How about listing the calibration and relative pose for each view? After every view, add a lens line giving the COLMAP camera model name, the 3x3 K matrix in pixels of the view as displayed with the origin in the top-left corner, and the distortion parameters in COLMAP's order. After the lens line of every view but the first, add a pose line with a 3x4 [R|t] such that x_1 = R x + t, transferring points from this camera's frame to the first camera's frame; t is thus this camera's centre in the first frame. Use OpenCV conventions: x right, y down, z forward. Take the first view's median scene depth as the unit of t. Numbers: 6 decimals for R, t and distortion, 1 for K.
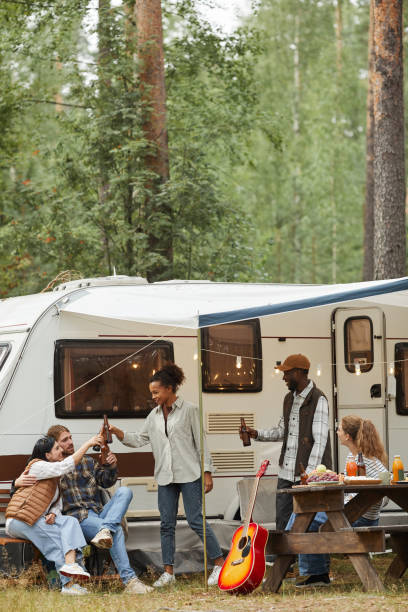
lens RADIAL K [[2254.7, 0, 204.0], [0, 2254.7, 306.0], [0, 0, 1]] dist [0.211393, 1.305362]
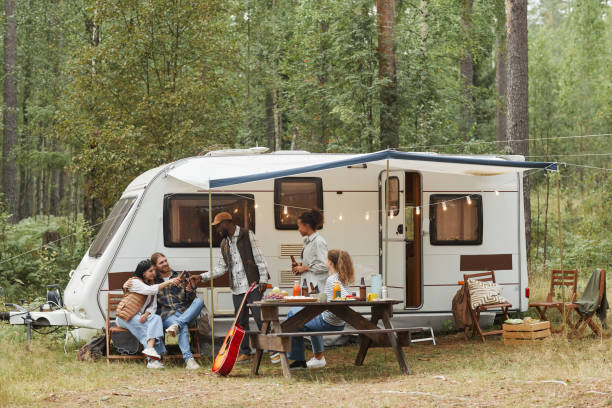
lens RADIAL K [[1396.2, 0, 306.0], [0, 1396.2, 204.0], [0, 0, 1]] dist [-0.125216, -0.198977]
pose [[0.959416, 0.005758, -0.281935, 0.270750], [0.006046, 0.999142, 0.040981, -0.014778], [0.281929, -0.041022, 0.958558, 0.147184]]
